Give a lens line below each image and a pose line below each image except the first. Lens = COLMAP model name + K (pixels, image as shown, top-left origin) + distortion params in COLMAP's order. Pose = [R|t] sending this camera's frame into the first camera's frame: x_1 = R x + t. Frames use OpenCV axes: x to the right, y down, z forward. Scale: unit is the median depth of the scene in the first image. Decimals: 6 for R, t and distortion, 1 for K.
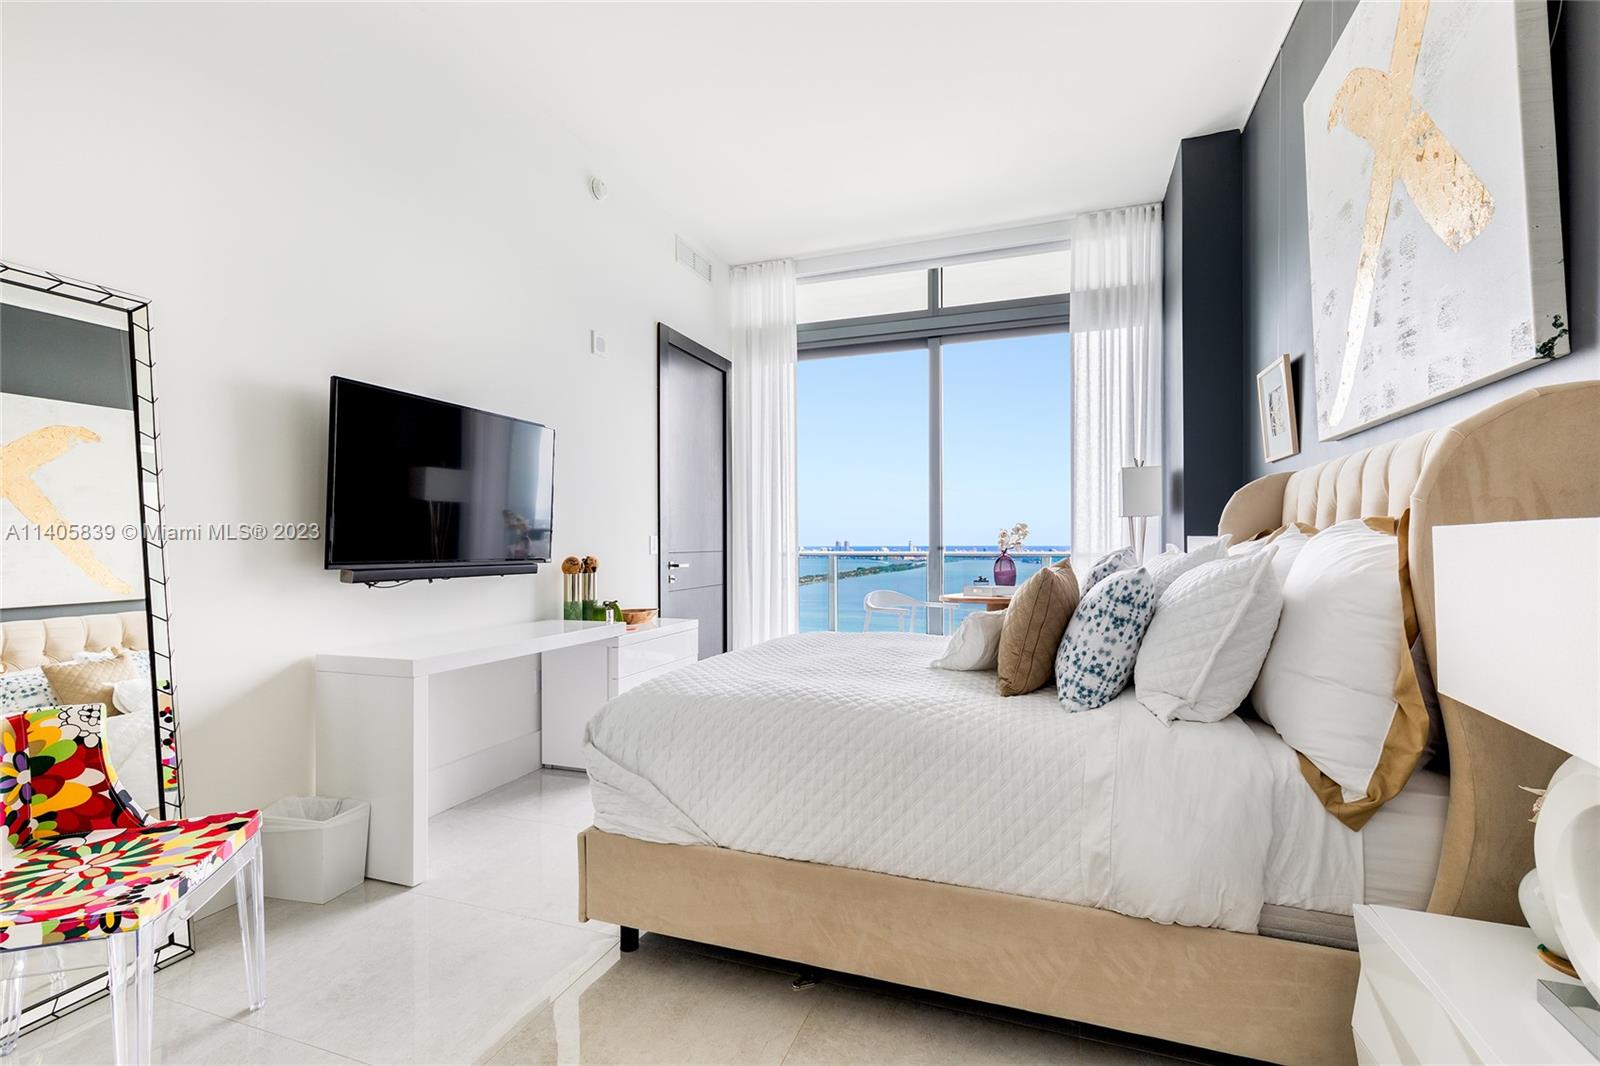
lens RADIAL K [[716.5, 0, 800.5], [0, 716.5, 537.0], [0, 0, 1]] dist [-0.000713, -0.000136]
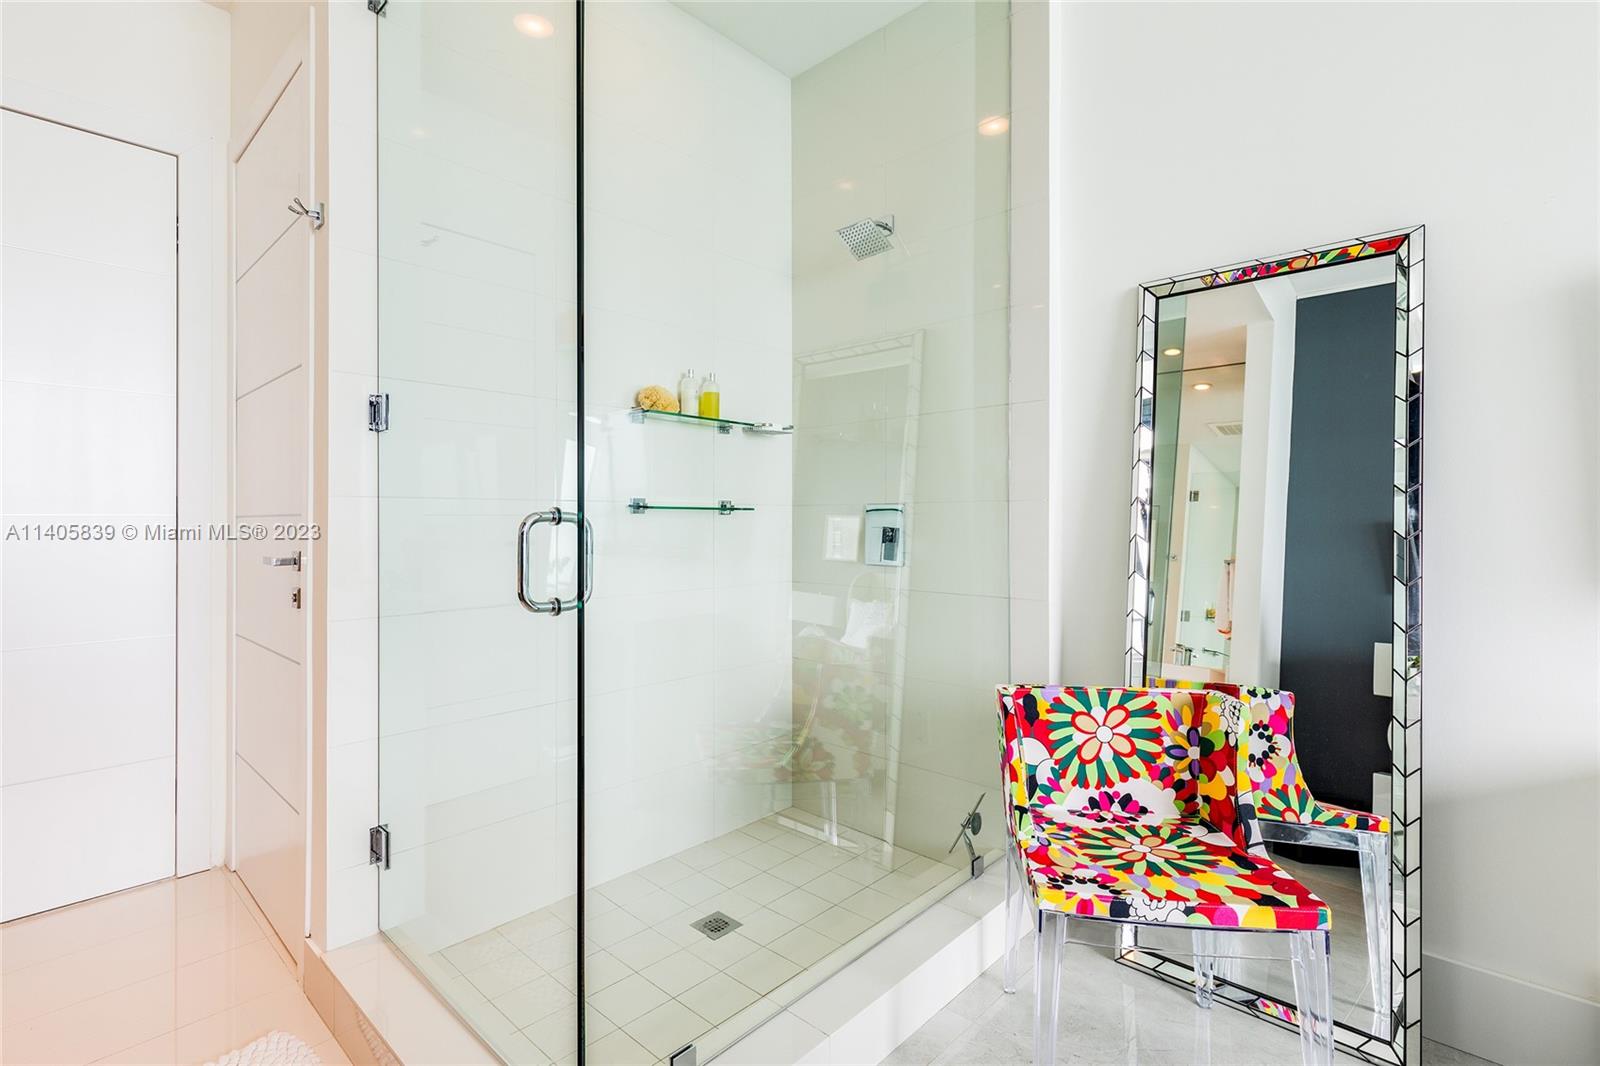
lens RADIAL K [[724.8, 0, 800.8], [0, 724.8, 523.8], [0, 0, 1]] dist [0.000663, 0.000076]
pose [[-0.373468, -0.004735, -0.927631, 0.133344], [-0.006991, 0.999973, -0.002290, 0.002953], [0.927617, 0.005629, -0.373491, 0.871504]]
